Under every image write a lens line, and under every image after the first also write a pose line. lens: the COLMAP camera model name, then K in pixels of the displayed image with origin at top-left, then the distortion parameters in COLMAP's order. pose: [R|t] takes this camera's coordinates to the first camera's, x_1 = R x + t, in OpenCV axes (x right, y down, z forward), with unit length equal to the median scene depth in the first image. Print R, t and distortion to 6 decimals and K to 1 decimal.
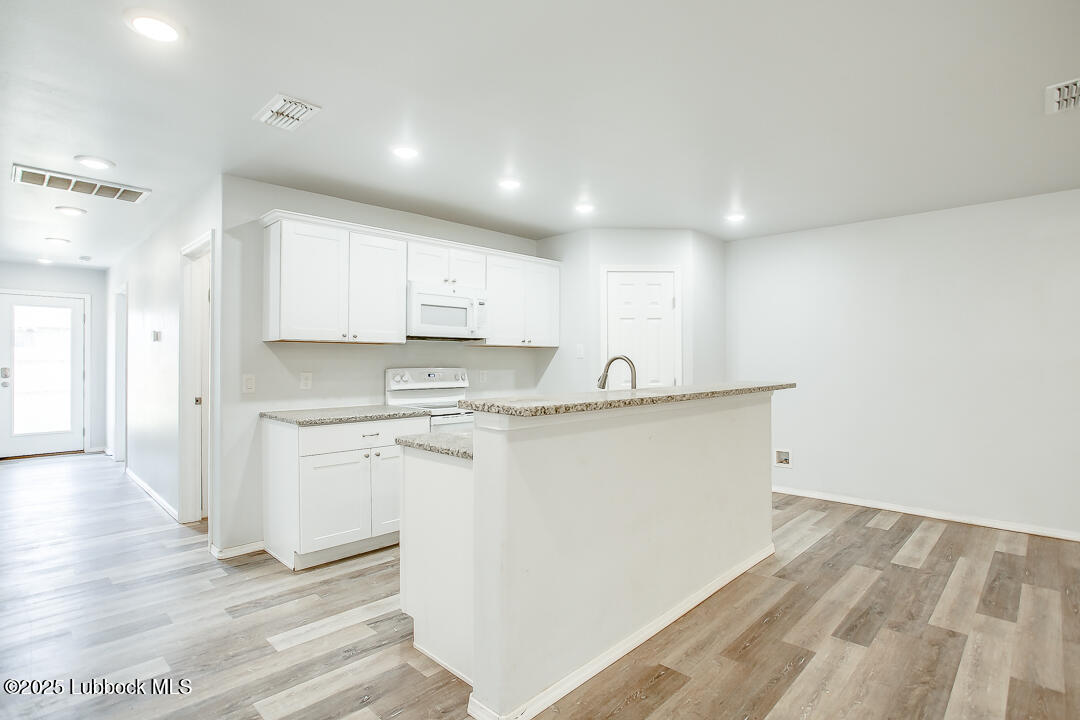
lens RADIAL K [[537.1, 0, 532.0], [0, 537.1, 360.2], [0, 0, 1]] dist [-0.064815, 0.032855]
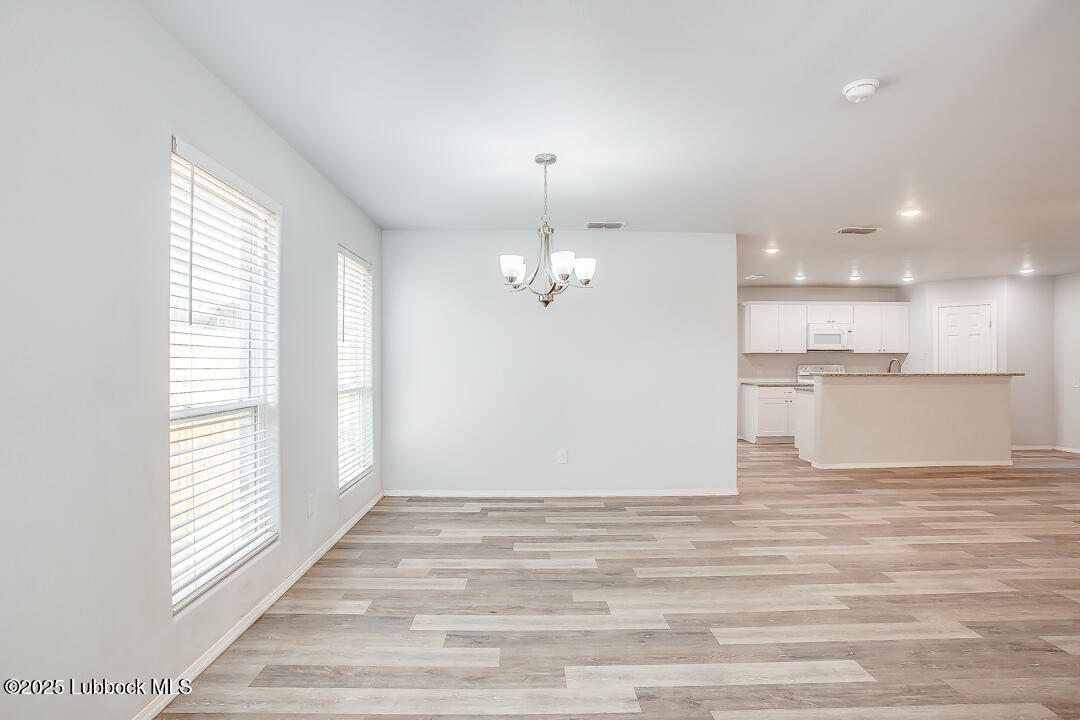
lens RADIAL K [[537.1, 0, 532.0], [0, 537.1, 360.2], [0, 0, 1]] dist [-0.064815, 0.032855]
pose [[0.709410, -0.003397, -0.704788, 0.485028], [0.001492, 0.999993, -0.003318, 0.002122], [0.704795, 0.001302, 0.709410, -1.298117]]
